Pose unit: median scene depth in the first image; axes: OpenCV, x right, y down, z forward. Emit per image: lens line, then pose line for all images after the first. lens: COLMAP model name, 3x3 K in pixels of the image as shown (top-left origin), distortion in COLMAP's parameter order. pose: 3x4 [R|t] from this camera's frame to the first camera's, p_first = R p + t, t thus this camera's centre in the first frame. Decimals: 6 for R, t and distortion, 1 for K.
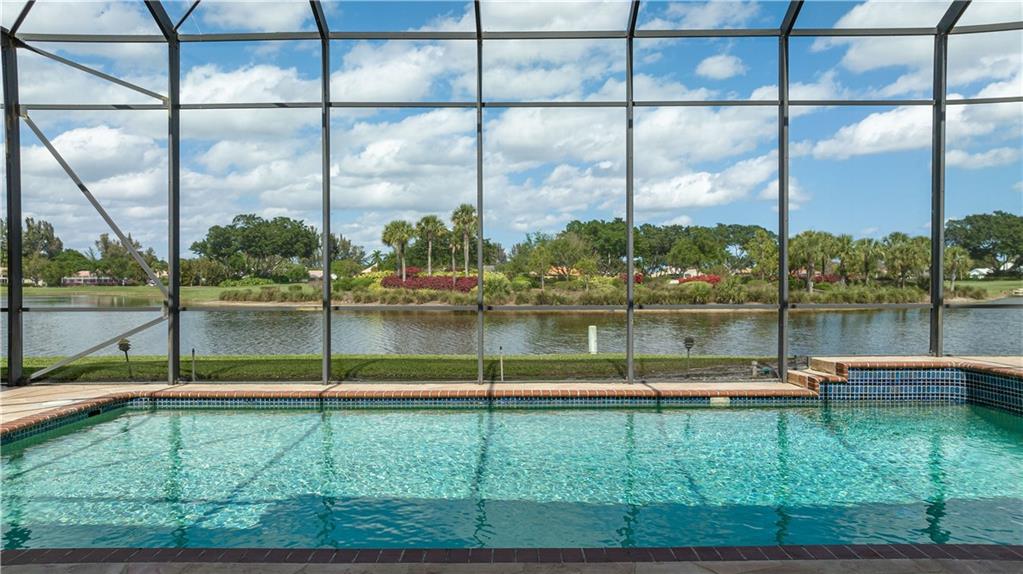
lens RADIAL K [[719.7, 0, 513.4], [0, 719.7, 285.2], [0, 0, 1]] dist [-0.022581, 0.013759]
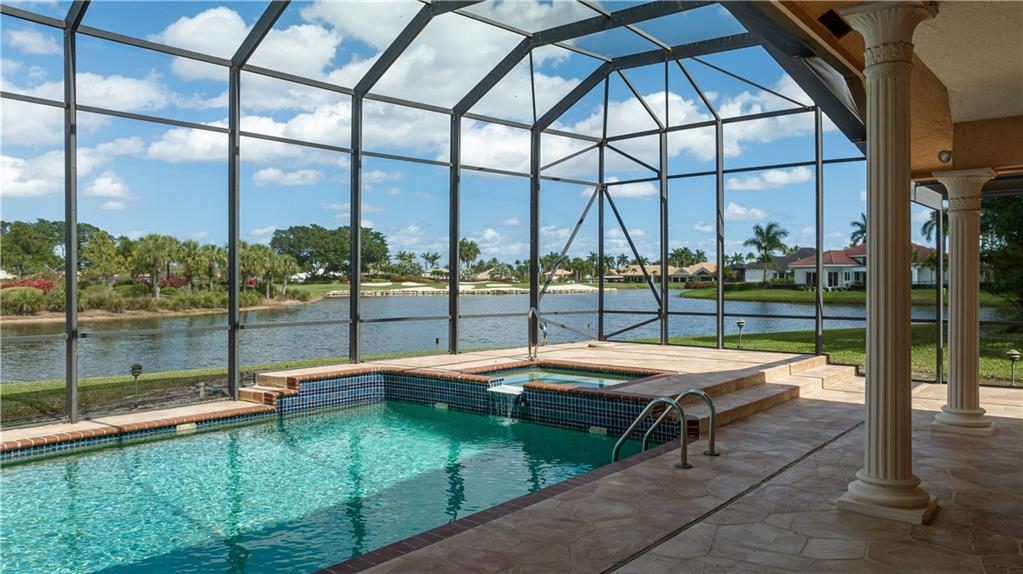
lens RADIAL K [[719.7, 0, 510.0], [0, 719.7, 283.4], [0, 0, 1]] dist [-0.022581, 0.013759]
pose [[0.646329, -0.000299, 0.763059, -0.151295], [0.004989, 0.999980, -0.003834, -0.026846], [-0.763042, 0.006285, 0.646318, 0.020365]]
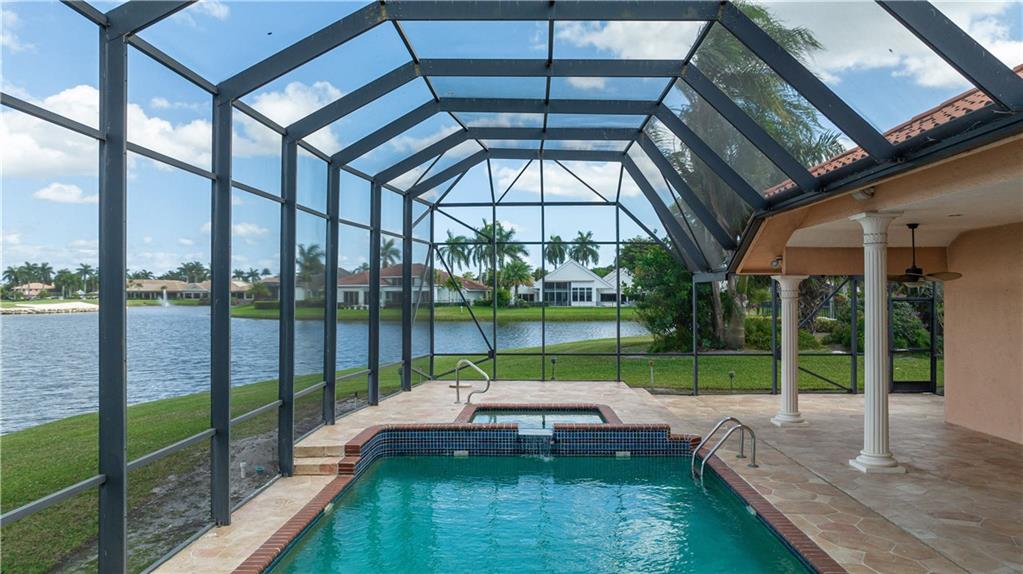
lens RADIAL K [[719.7, 0, 509.9], [0, 719.7, 286.6], [0, 0, 1]] dist [-0.022581, 0.013759]
pose [[0.033843, 0.014671, 0.999319, -0.570030], [0.008559, 0.999851, -0.014969, -0.103627], [-0.999391, 0.009060, 0.033712, 0.570654]]
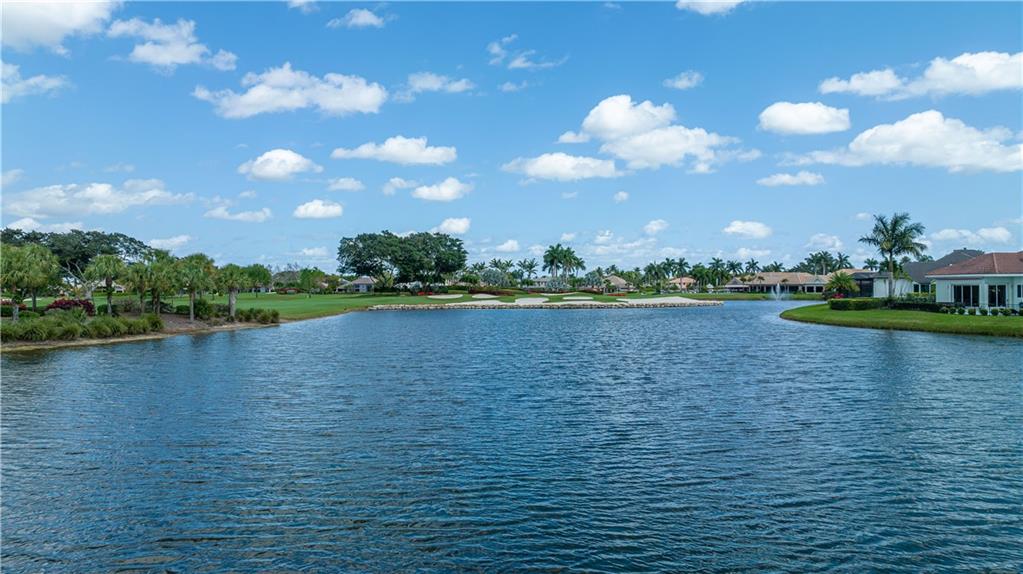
lens RADIAL K [[719.7, 0, 514.4], [0, 719.7, 286.5], [0, 0, 1]] dist [-0.022581, 0.013759]
pose [[0.781342, 0.002151, 0.624099, 3.120878], [0.005758, 0.999927, -0.010655, -0.160097], [-0.624076, 0.011919, 0.781272, 0.731868]]
